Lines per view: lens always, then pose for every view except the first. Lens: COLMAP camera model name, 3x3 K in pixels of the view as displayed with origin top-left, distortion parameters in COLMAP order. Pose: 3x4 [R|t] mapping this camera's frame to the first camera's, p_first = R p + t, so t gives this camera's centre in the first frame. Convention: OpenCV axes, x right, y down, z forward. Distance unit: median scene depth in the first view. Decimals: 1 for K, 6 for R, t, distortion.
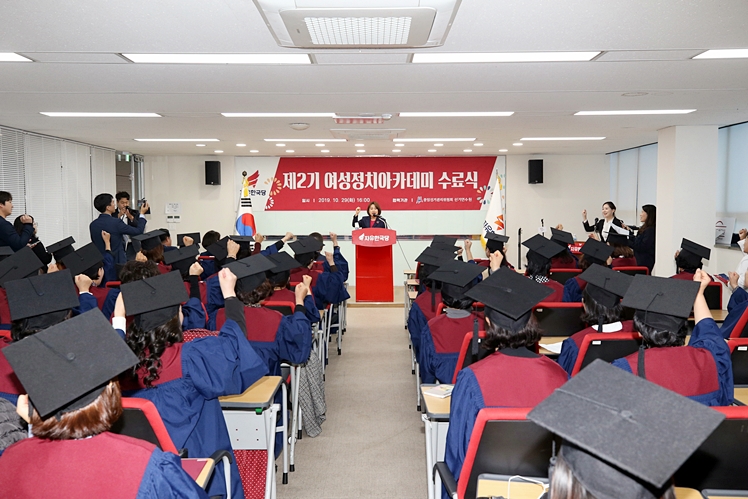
lens RADIAL K [[656.2, 0, 374.0], [0, 656.2, 249.5], [0, 0, 1]] dist [0.009050, 0.000791]
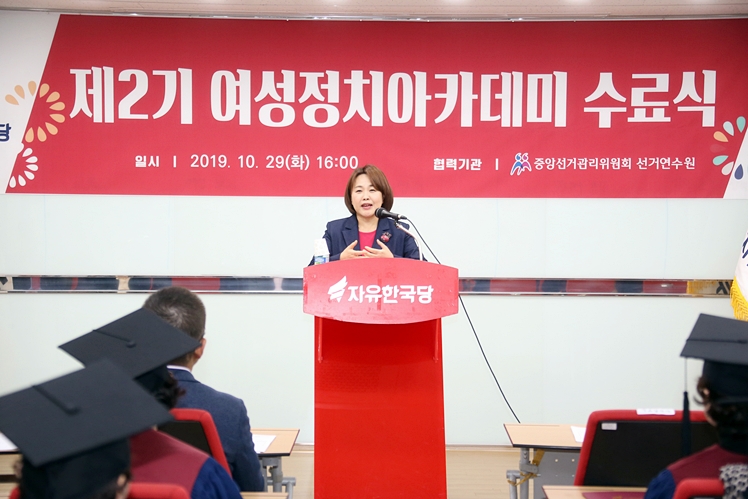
lens RADIAL K [[1630.5, 0, 374.0], [0, 1630.5, 249.5], [0, 0, 1]] dist [0.315578, 1.862551]
pose [[0.999683, 0.009589, 0.023285, -0.016656], [-0.008993, 0.999632, -0.025579, -0.015496], [-0.023522, 0.025361, 0.999402, 0.241040]]
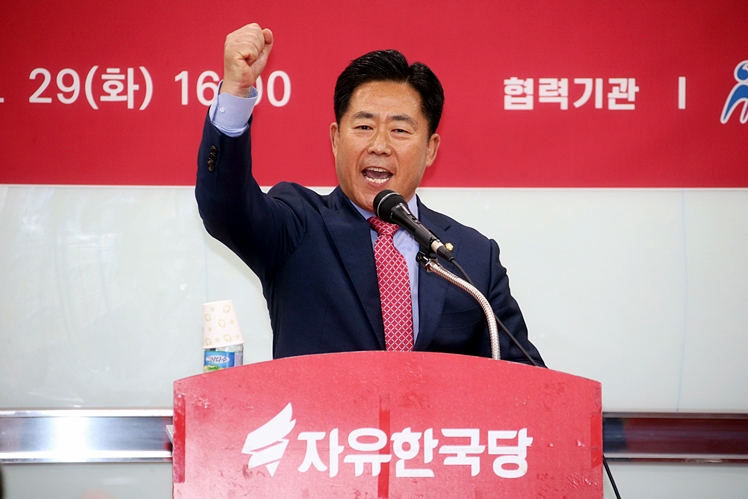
lens RADIAL K [[5026.2, 0, 374.0], [0, 5026.2, 249.5], [0, 0, 1]] dist [2.209341, 3.847124]
pose [[0.998266, 0.008496, 0.058255, -0.041443], [-0.005818, 0.998926, -0.045973, -0.010566], [-0.058583, 0.045554, 0.997243, 0.168314]]
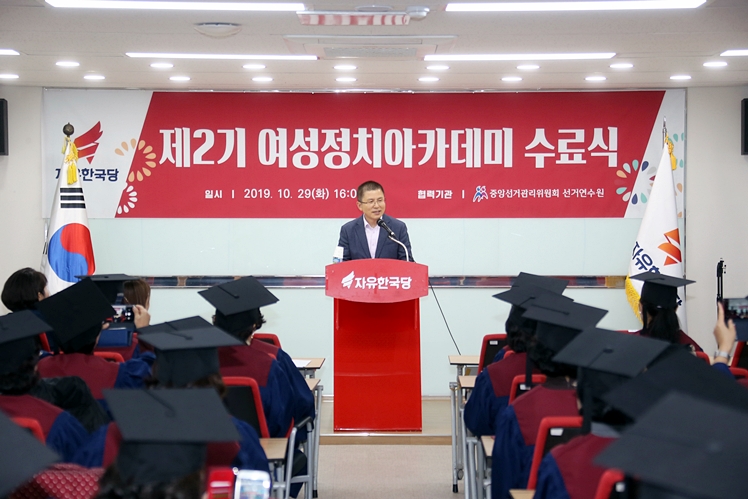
lens RADIAL K [[1630.5, 0, 374.0], [0, 1630.5, 249.5], [0, 0, 1]] dist [0.315578, 1.862551]
pose [[0.999943, 0.003010, 0.010253, -0.010793], [-0.002615, 0.999262, -0.038326, 0.001654], [-0.010360, 0.038297, 0.999213, -0.059761]]
